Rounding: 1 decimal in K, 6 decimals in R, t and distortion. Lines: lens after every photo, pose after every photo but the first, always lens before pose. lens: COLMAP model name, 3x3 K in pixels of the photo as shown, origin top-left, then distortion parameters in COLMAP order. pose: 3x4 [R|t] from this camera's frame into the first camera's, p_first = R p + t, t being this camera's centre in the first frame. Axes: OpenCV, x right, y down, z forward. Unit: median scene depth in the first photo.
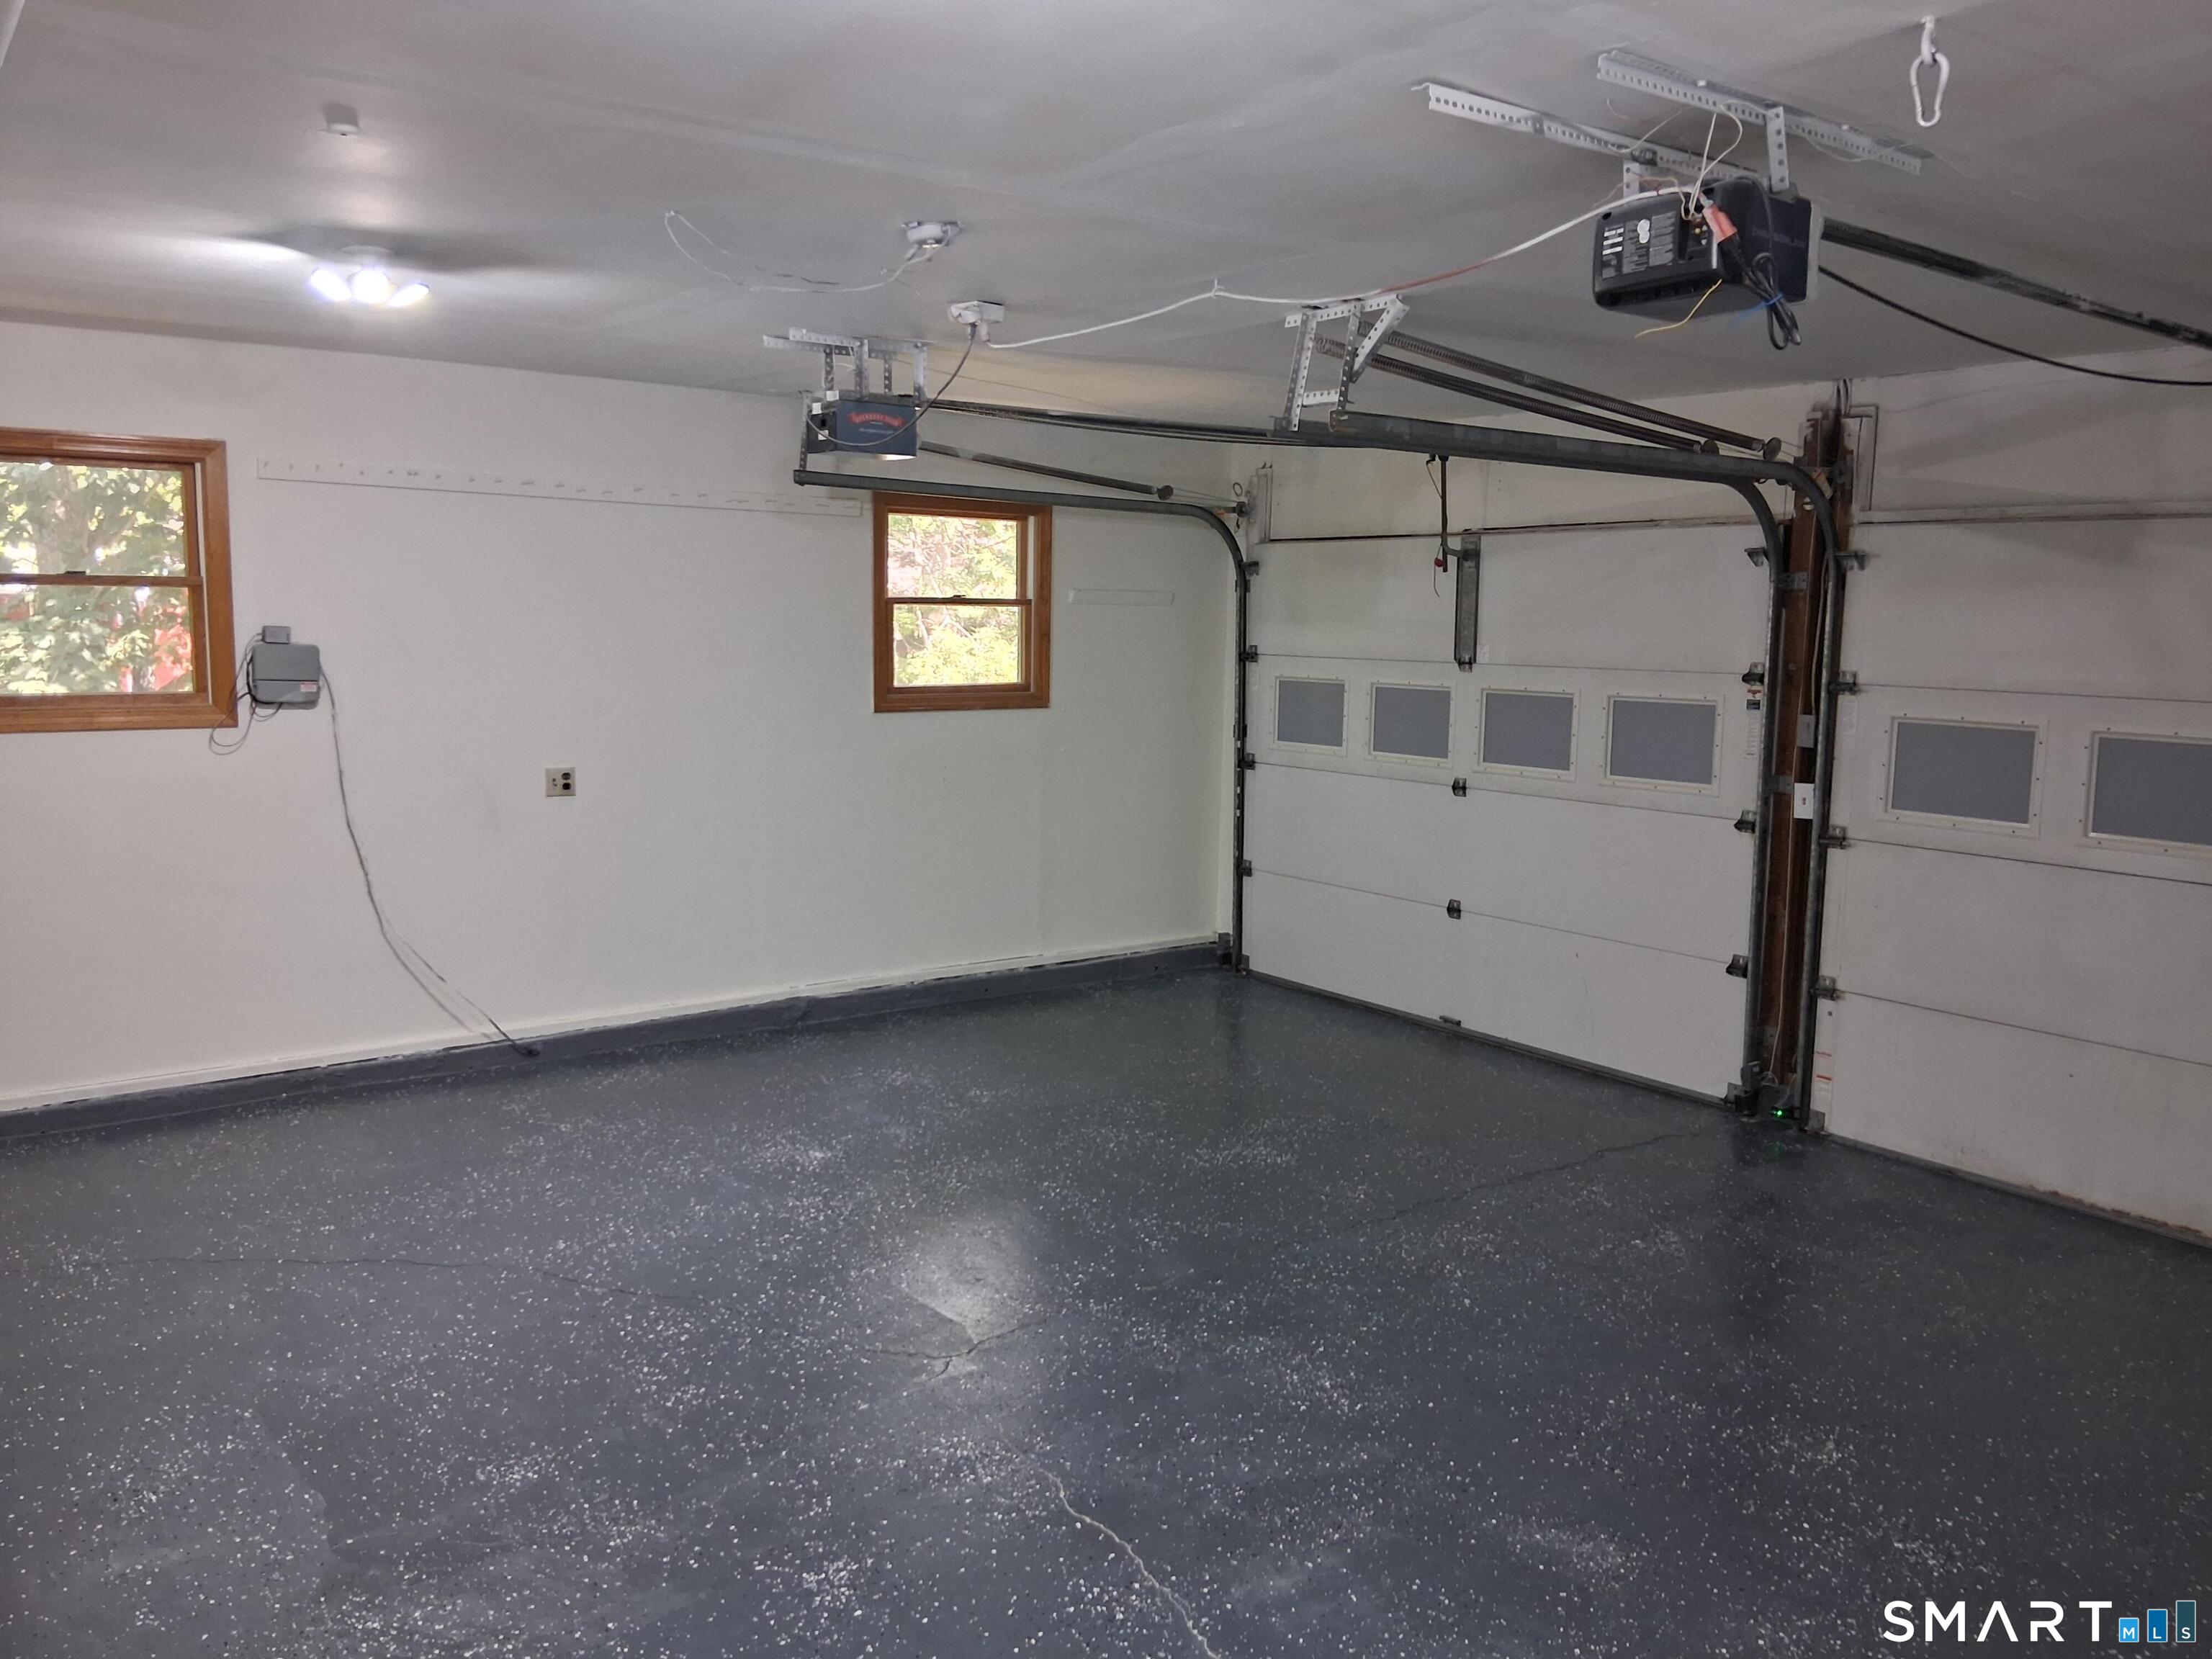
lens RADIAL K [[1671.8, 0, 1104.9], [0, 1671.8, 835.6], [0, 0, 1]] dist [0.016611, -0.005804]
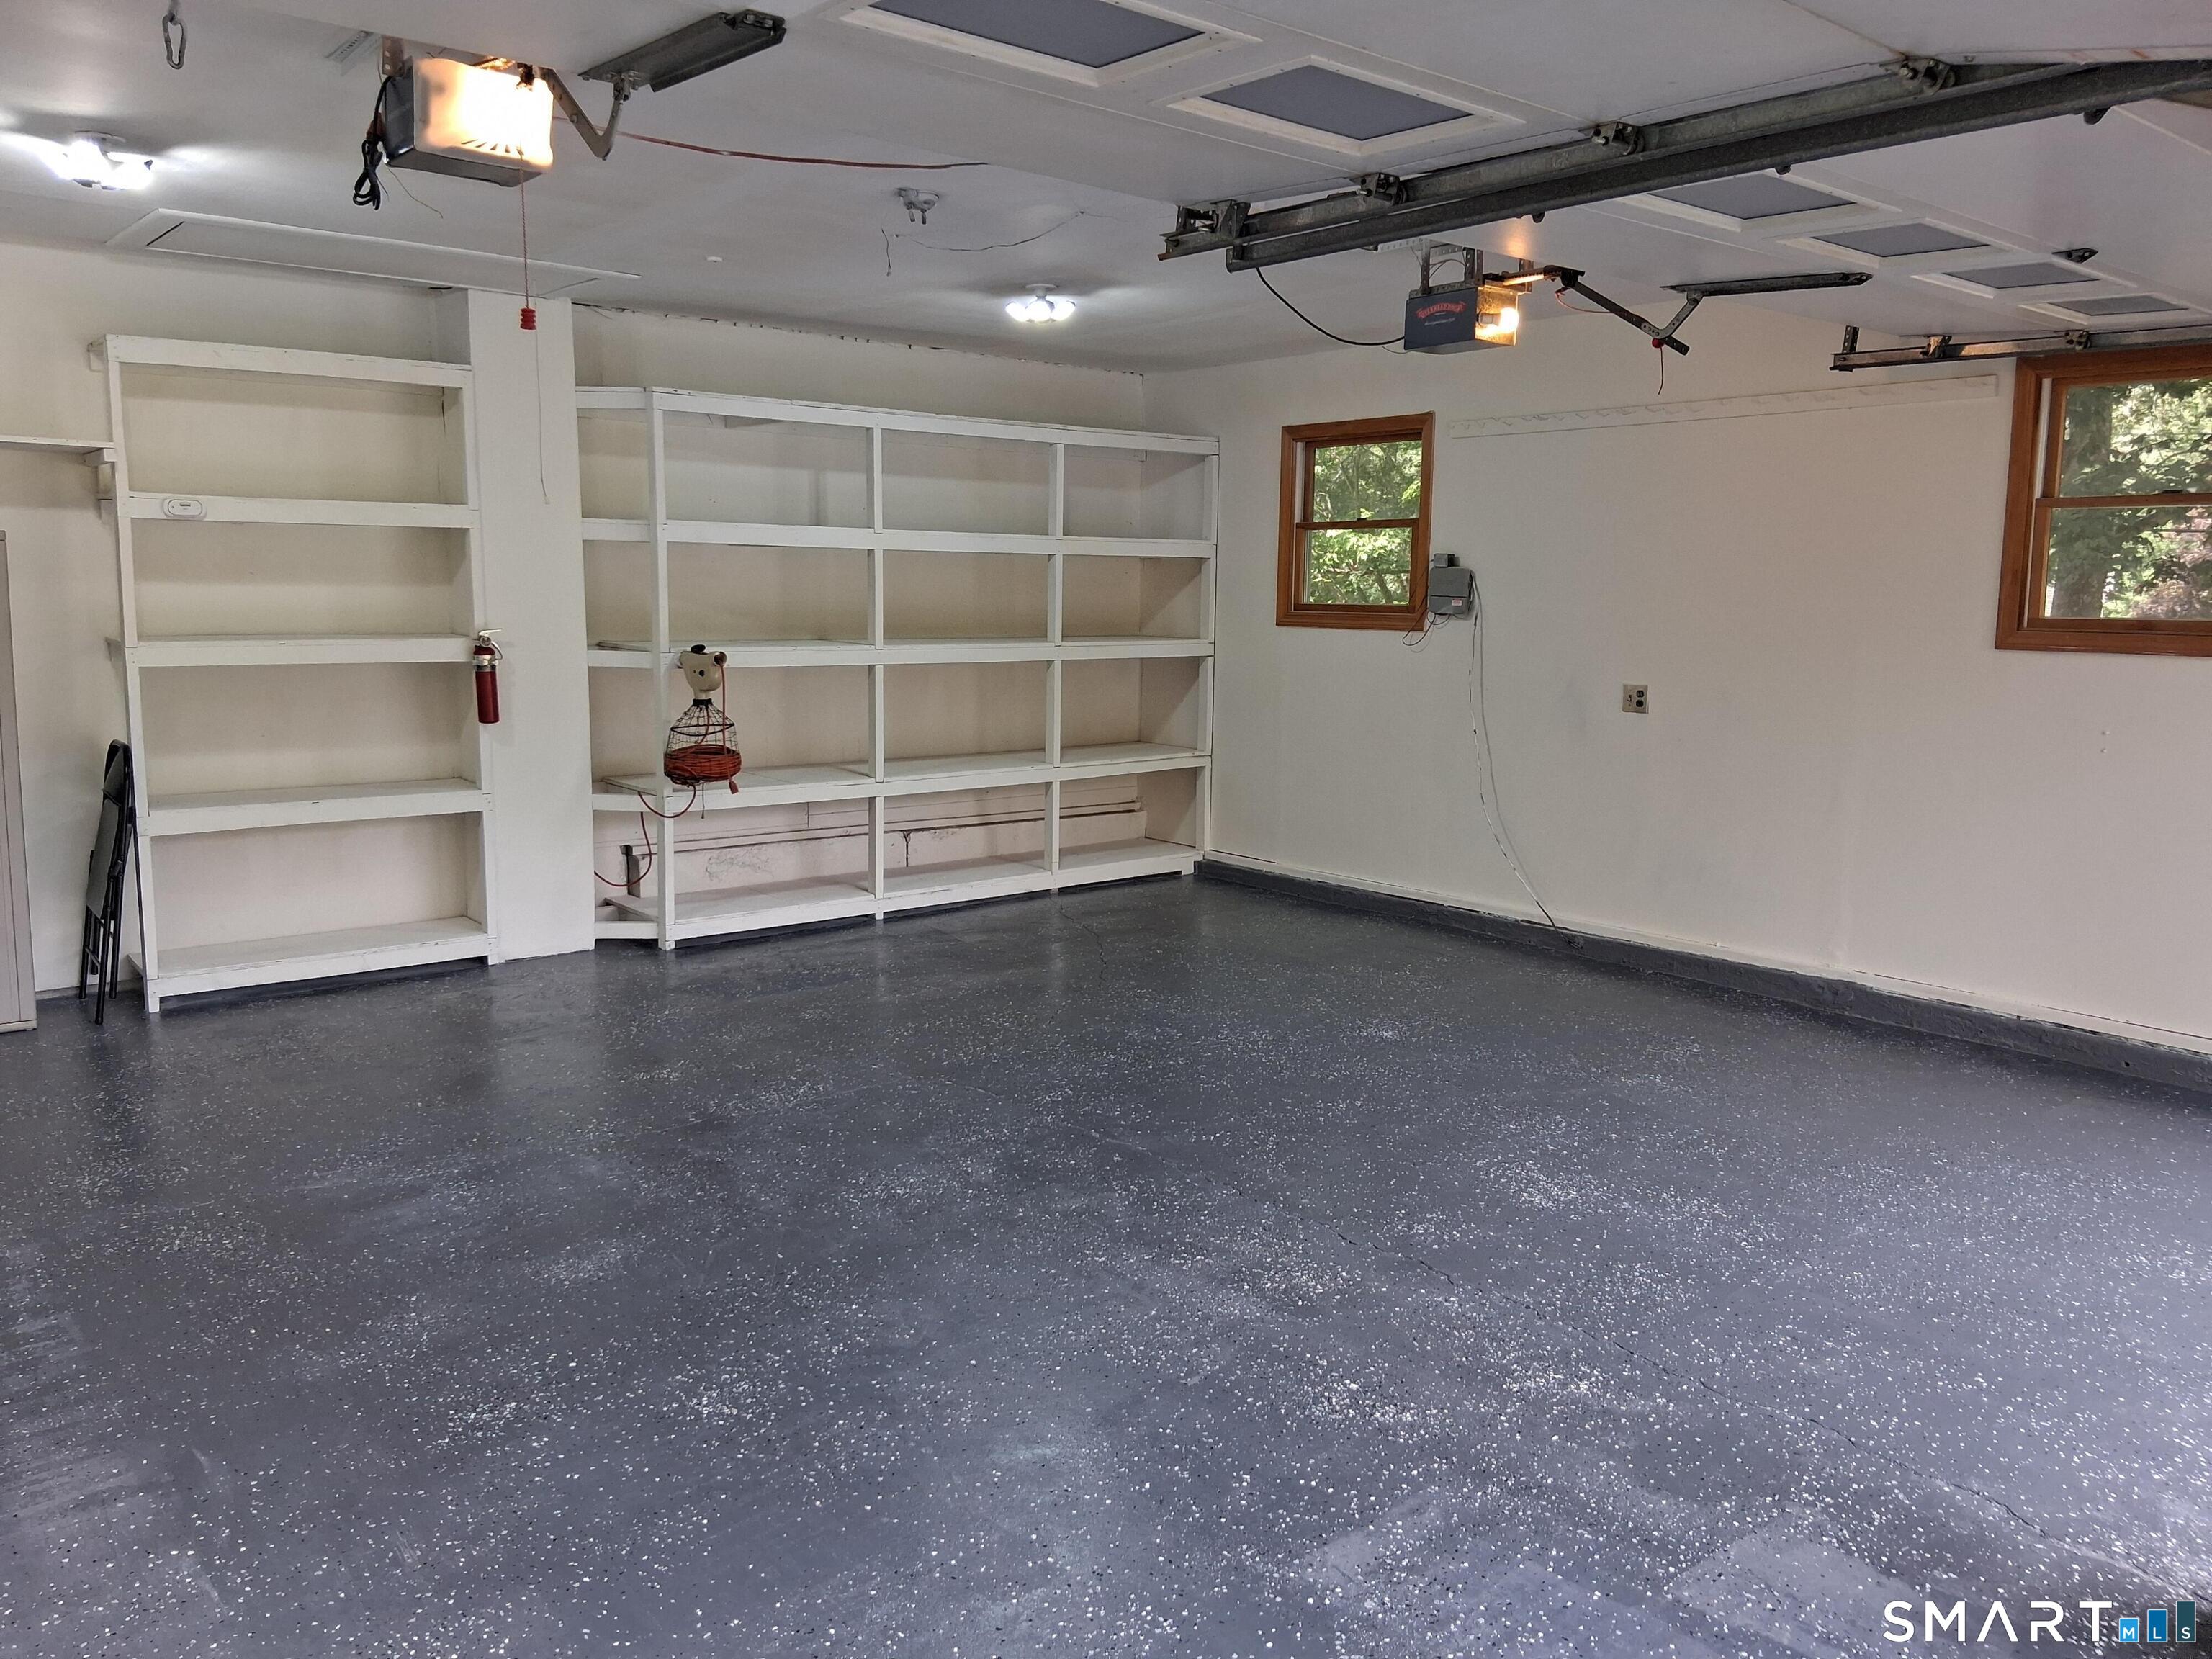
lens RADIAL K [[1671.8, 0, 1105.3], [0, 1671.8, 820.3], [0, 0, 1]] dist [0.016611, -0.005804]
pose [[0.029135, 0.116150, -0.992804, 0.794329], [-0.146927, 0.982935, 0.110684, -0.027253], [0.988718, 0.142645, 0.045704, 0.718177]]
